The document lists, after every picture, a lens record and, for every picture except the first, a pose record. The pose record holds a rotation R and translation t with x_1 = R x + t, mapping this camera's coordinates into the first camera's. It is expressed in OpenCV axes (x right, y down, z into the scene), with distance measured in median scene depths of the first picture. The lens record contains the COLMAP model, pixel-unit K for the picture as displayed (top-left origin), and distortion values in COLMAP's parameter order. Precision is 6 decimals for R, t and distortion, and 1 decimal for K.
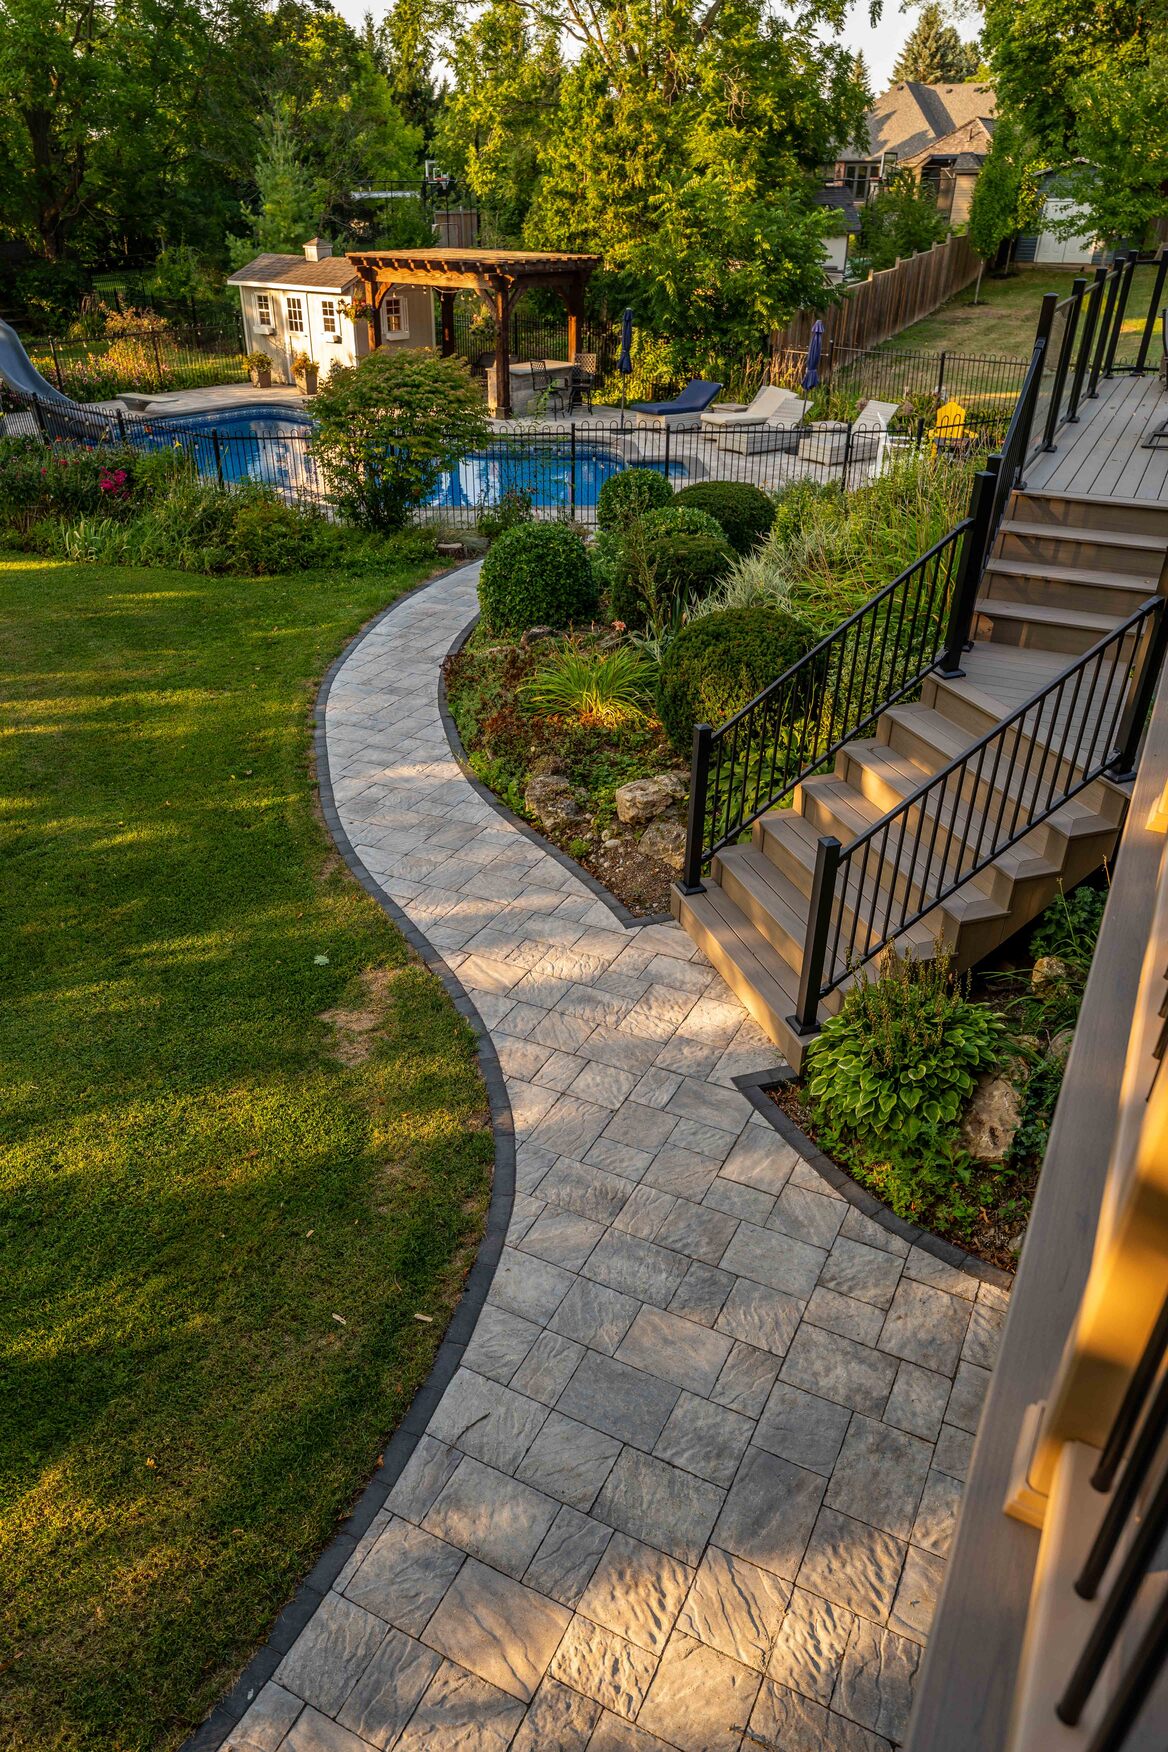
lens RADIAL K [[1158.6, 0, 541.9], [0, 1158.6, 918.4], [0, 0, 1]] dist [0.001062, -0.000273]
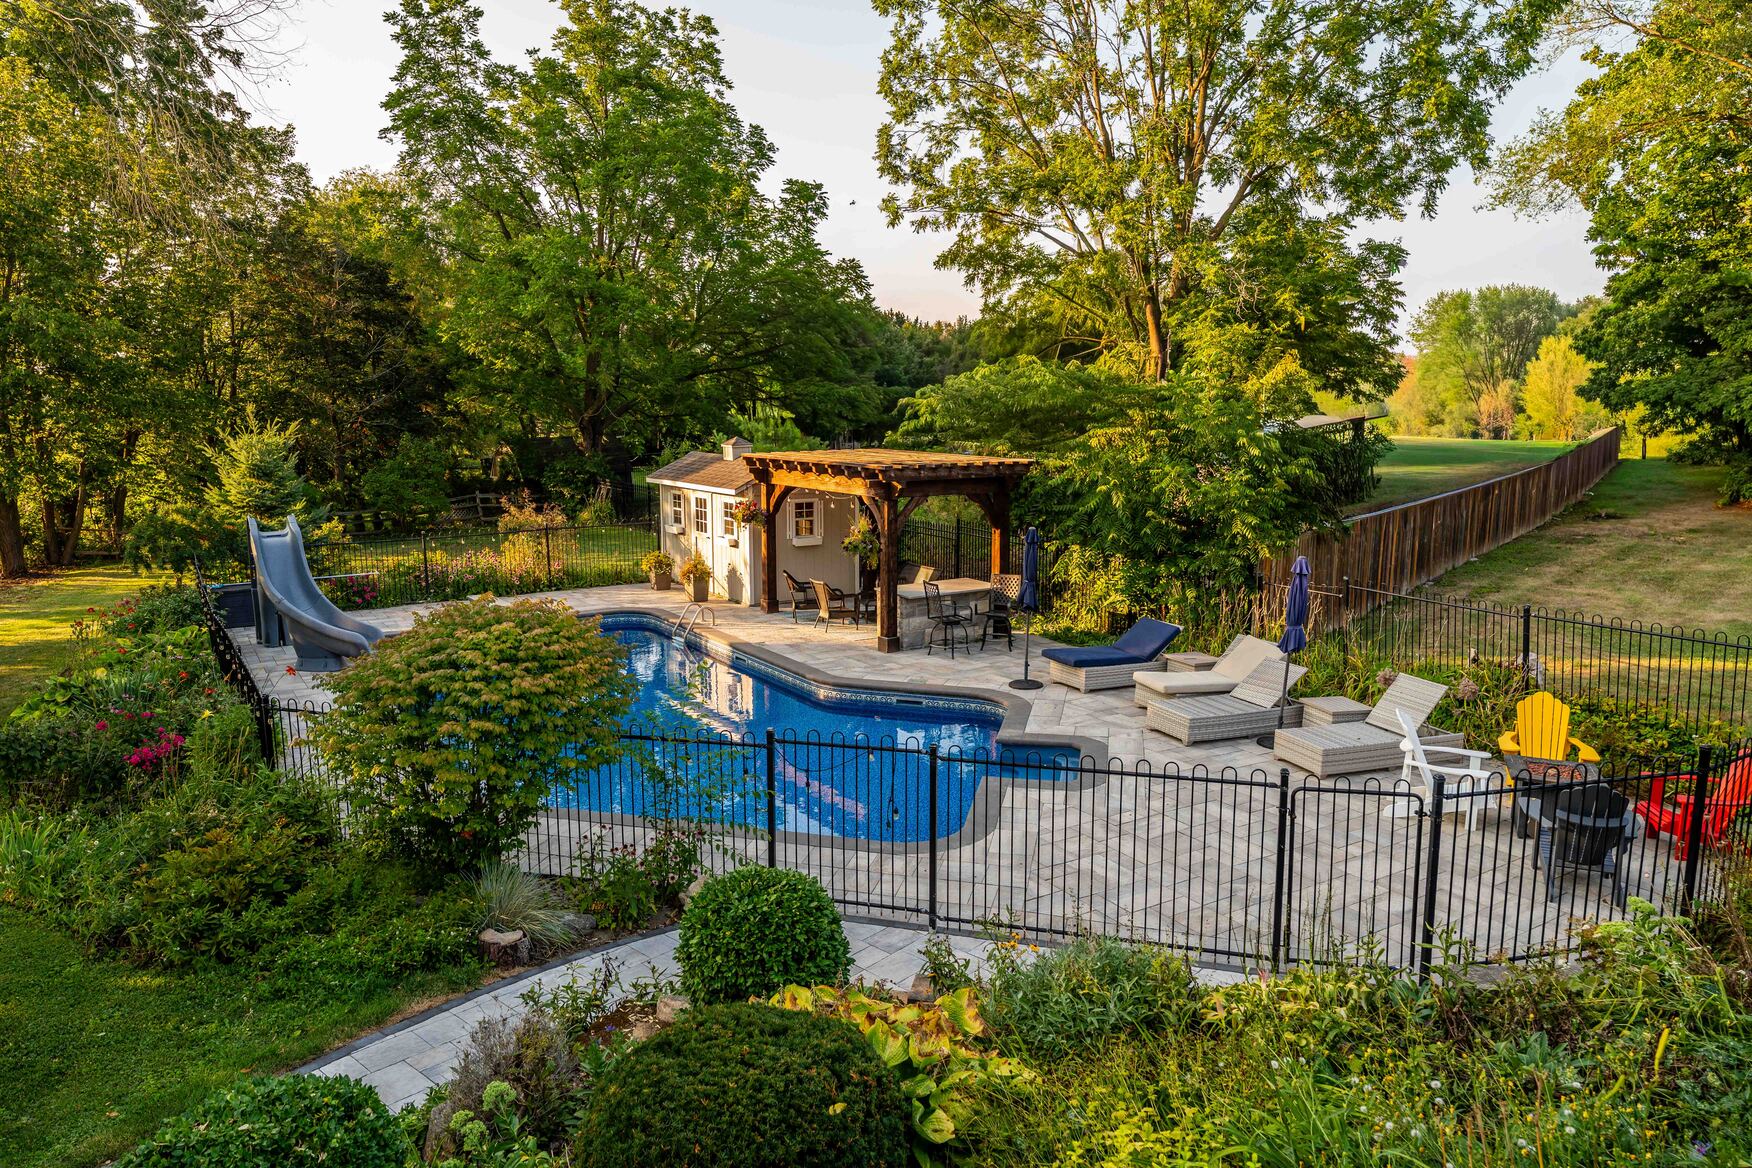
lens RADIAL K [[1158.6, 0, 863.4], [0, 1158.6, 604.3], [0, 0, 1]] dist [0.001062, -0.000273]
pose [[0.965568, 0.043893, -0.256420, 0.136106], [-0.136997, 0.923713, -0.357752, -0.183904], [0.221156, 0.380563, 0.897921, 0.305902]]
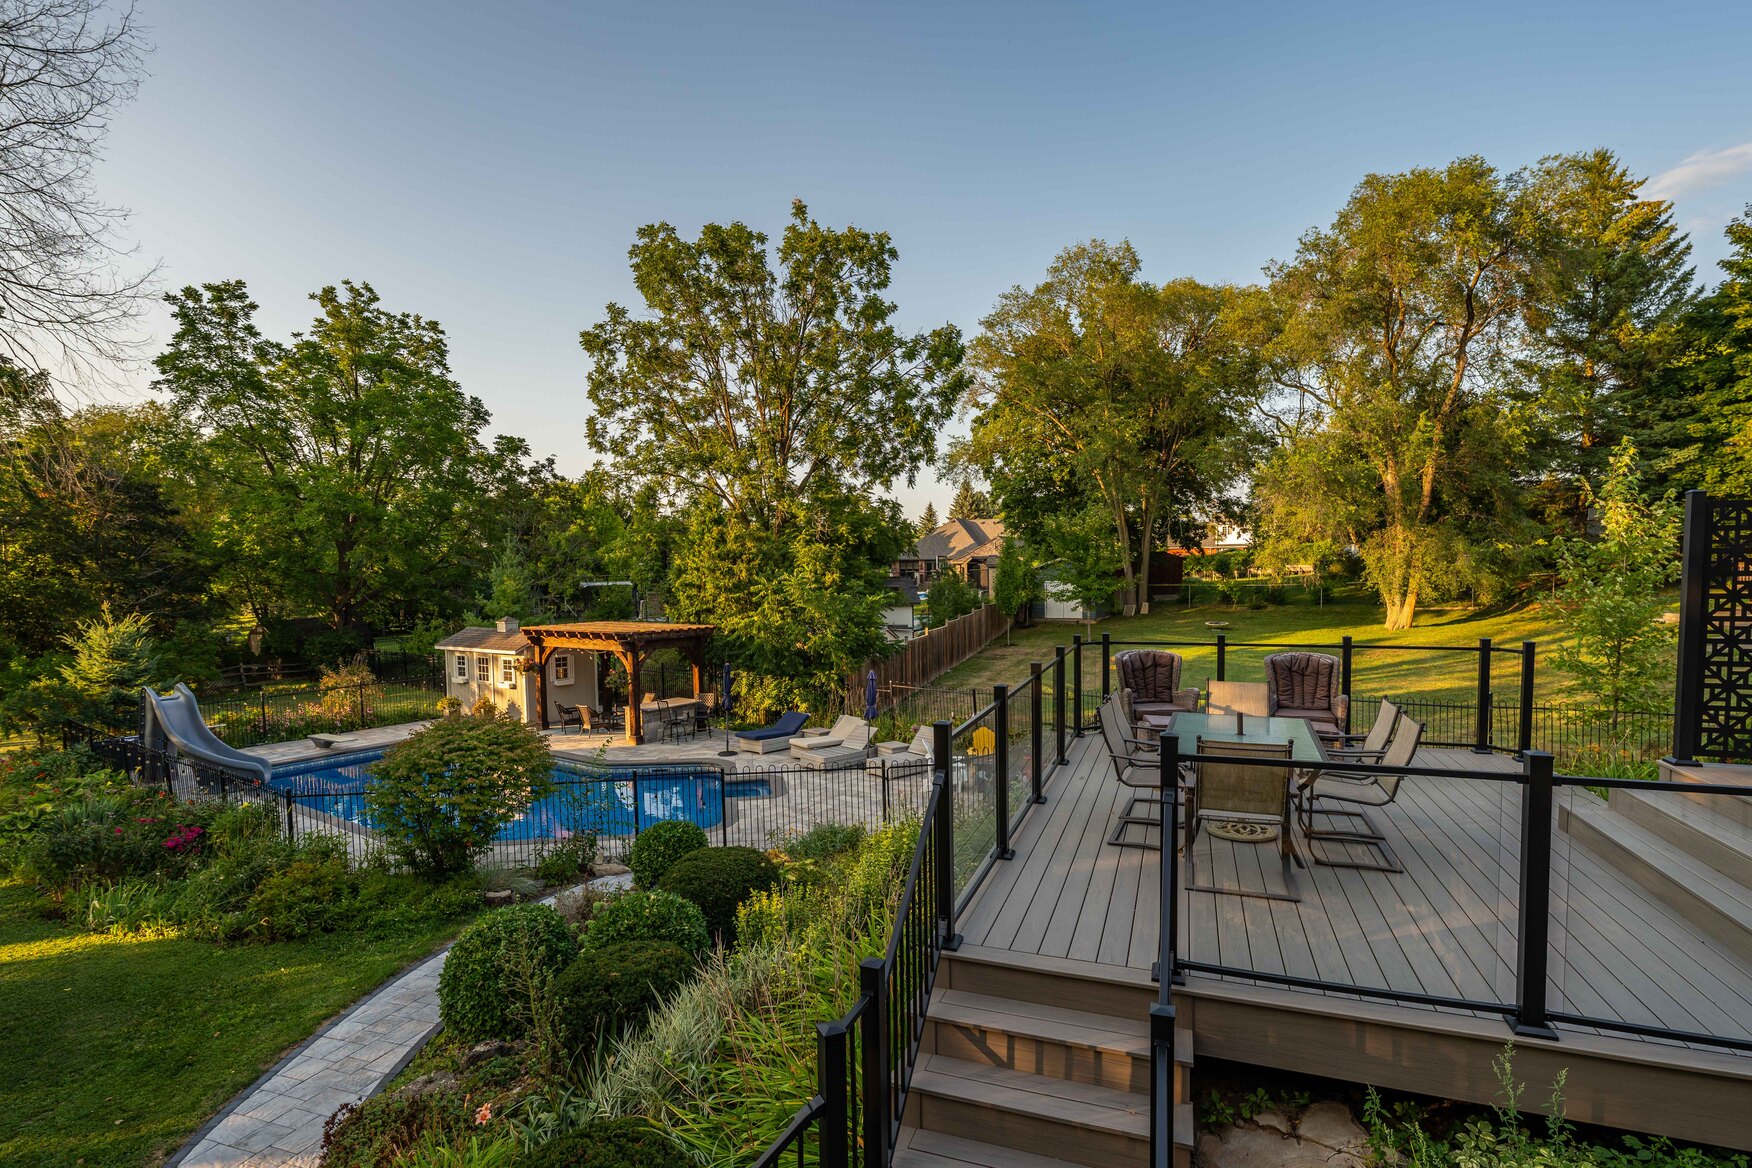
lens RADIAL K [[850.8, 0, 863.7], [0, 850.8, 632.5], [0, 0, 1]] dist [0.000057, 0.000103]
pose [[0.991992, -0.021878, 0.124395, 0.092396], [0.078193, 0.879833, -0.468808, -0.094021], [-0.099190, 0.474780, 0.874497, 0.134888]]
